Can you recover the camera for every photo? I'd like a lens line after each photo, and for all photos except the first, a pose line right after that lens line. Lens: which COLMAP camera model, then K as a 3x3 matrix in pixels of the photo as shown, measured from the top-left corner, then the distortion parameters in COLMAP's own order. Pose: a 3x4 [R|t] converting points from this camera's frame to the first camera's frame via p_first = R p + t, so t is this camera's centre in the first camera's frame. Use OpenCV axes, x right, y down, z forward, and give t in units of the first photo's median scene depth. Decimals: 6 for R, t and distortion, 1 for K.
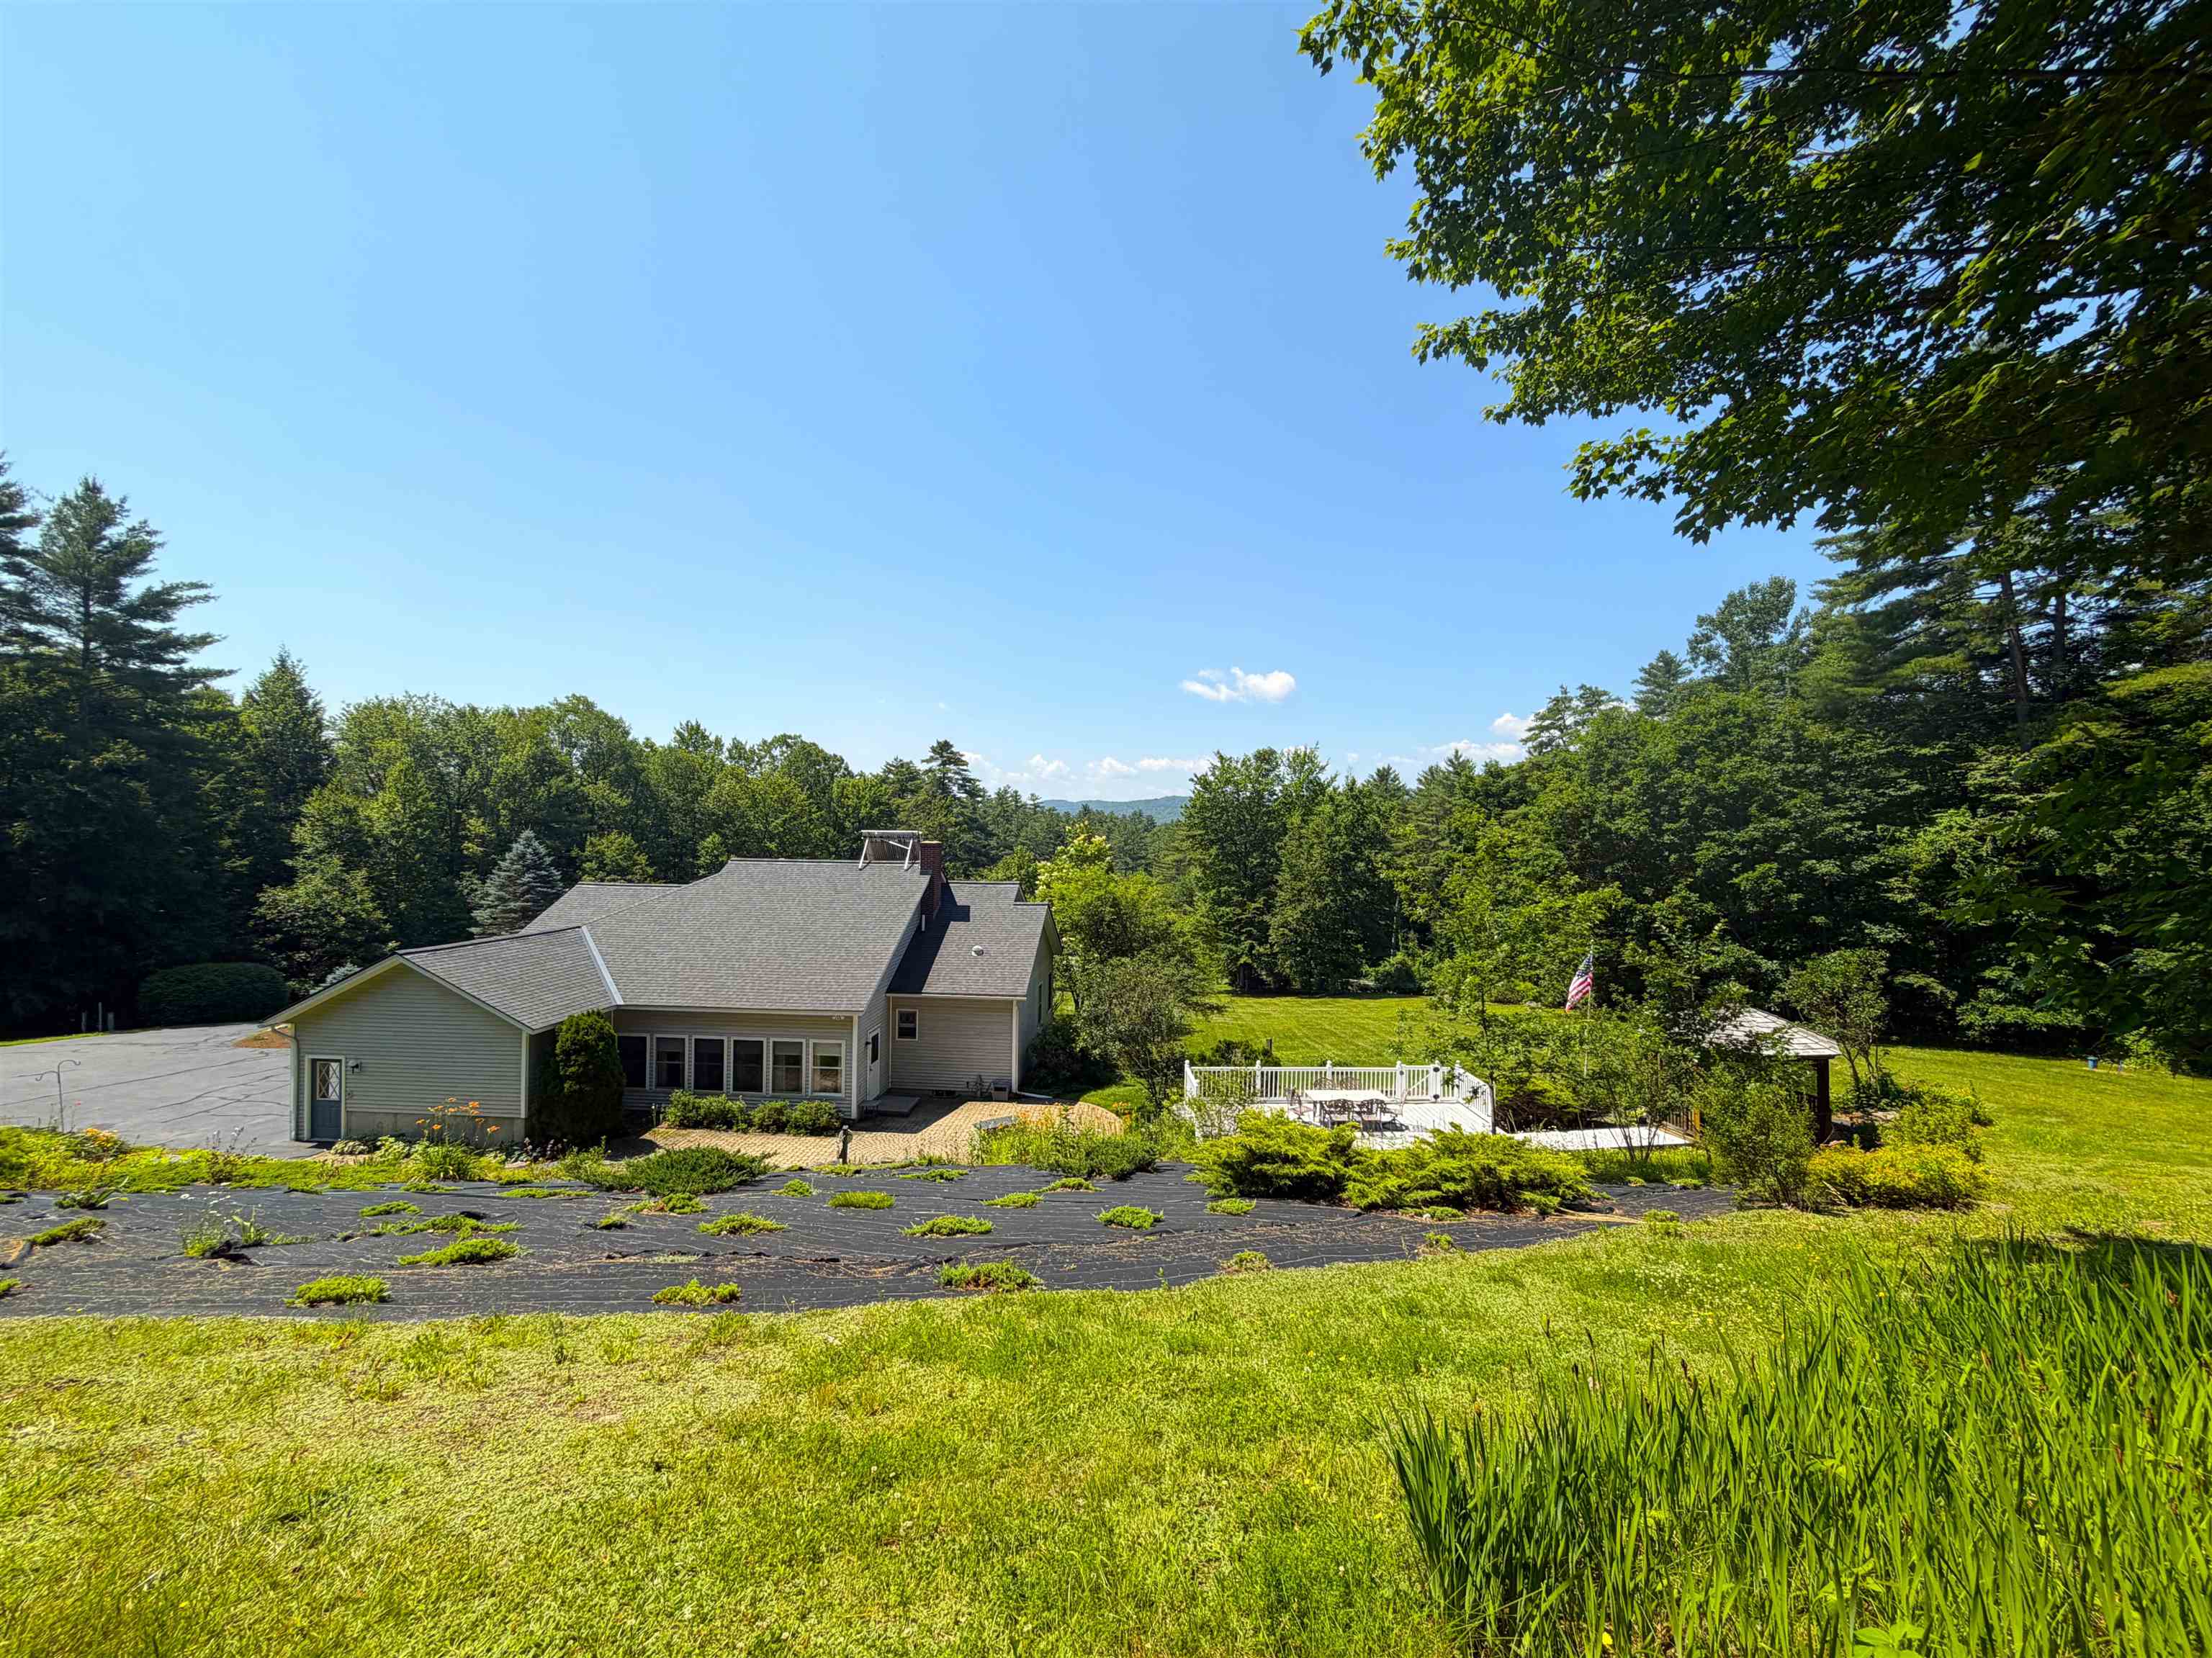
lens RADIAL K [[900.7, 0, 1088.7], [0, 900.7, 835.3], [0, 0, 1]] dist [-0.001276, 0.000013]
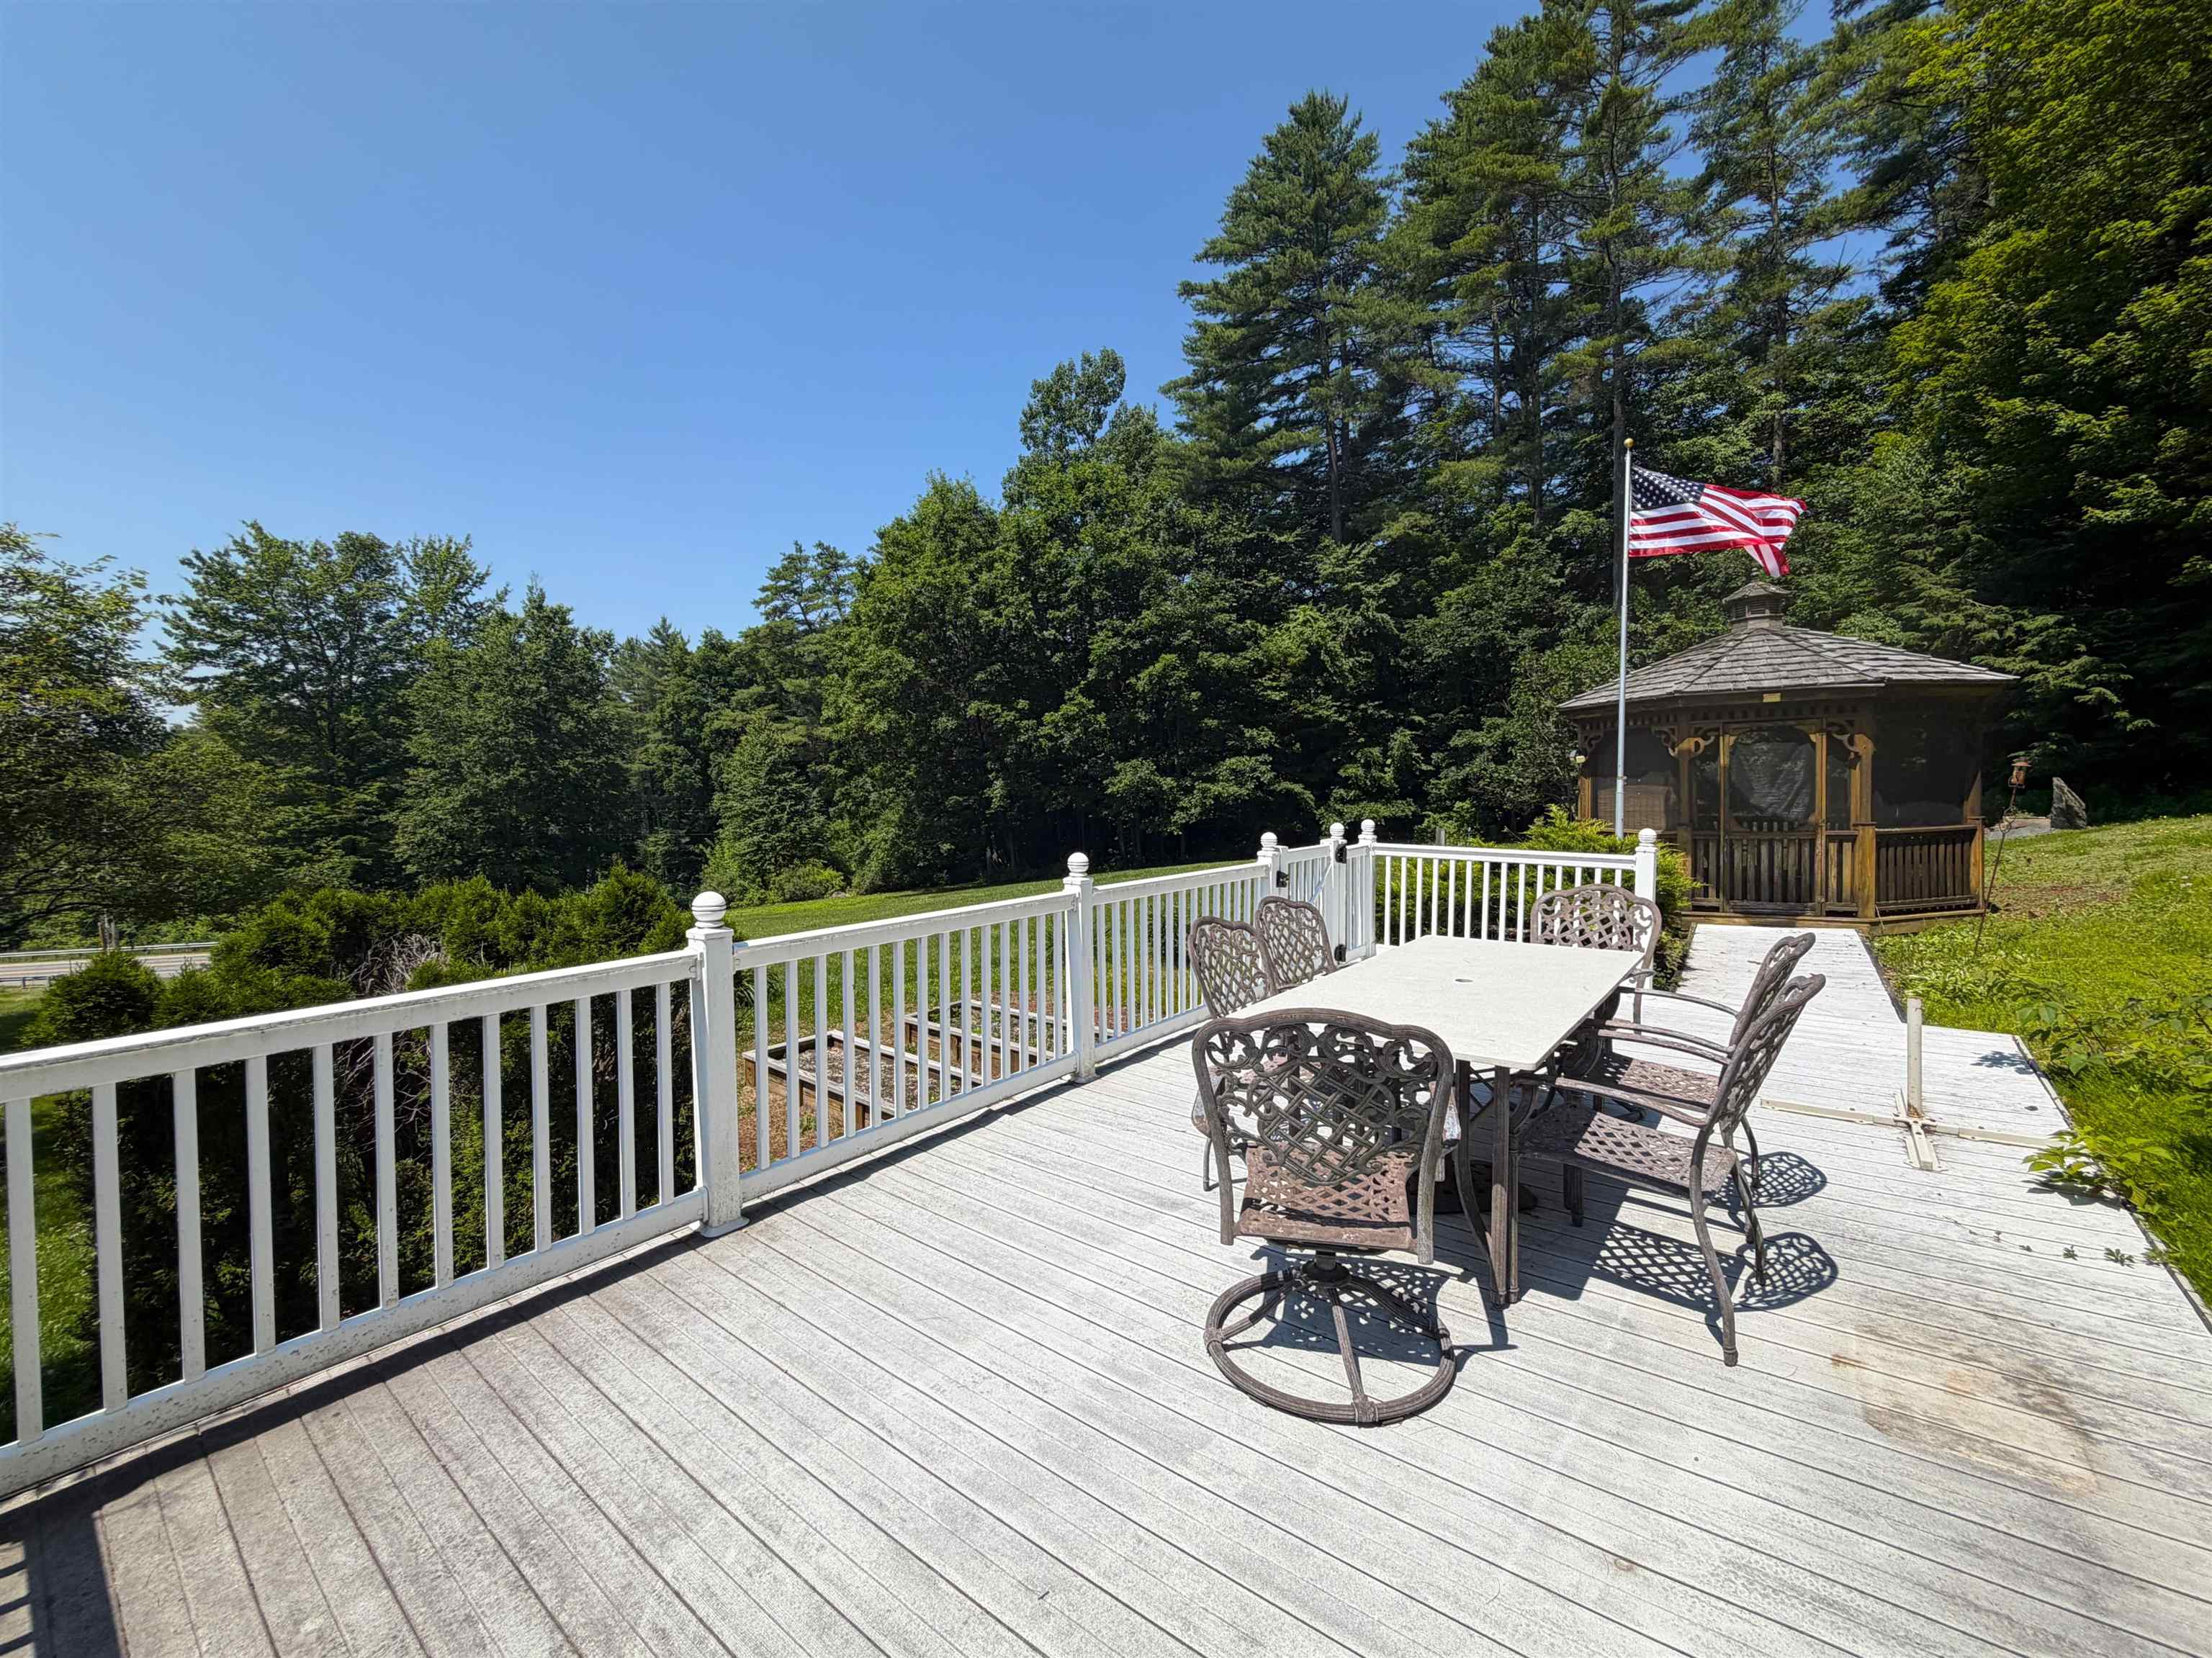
lens RADIAL K [[900.7, 0, 1088.7], [0, 900.7, 835.3], [0, 0, 1]] dist [-0.001276, 0.000013]
pose [[0.637062, -0.058089, 0.768621, 0.050636], [0.020429, 0.998078, 0.058498, 0.097054], [-0.770542, -0.021565, 0.637024, 0.360447]]
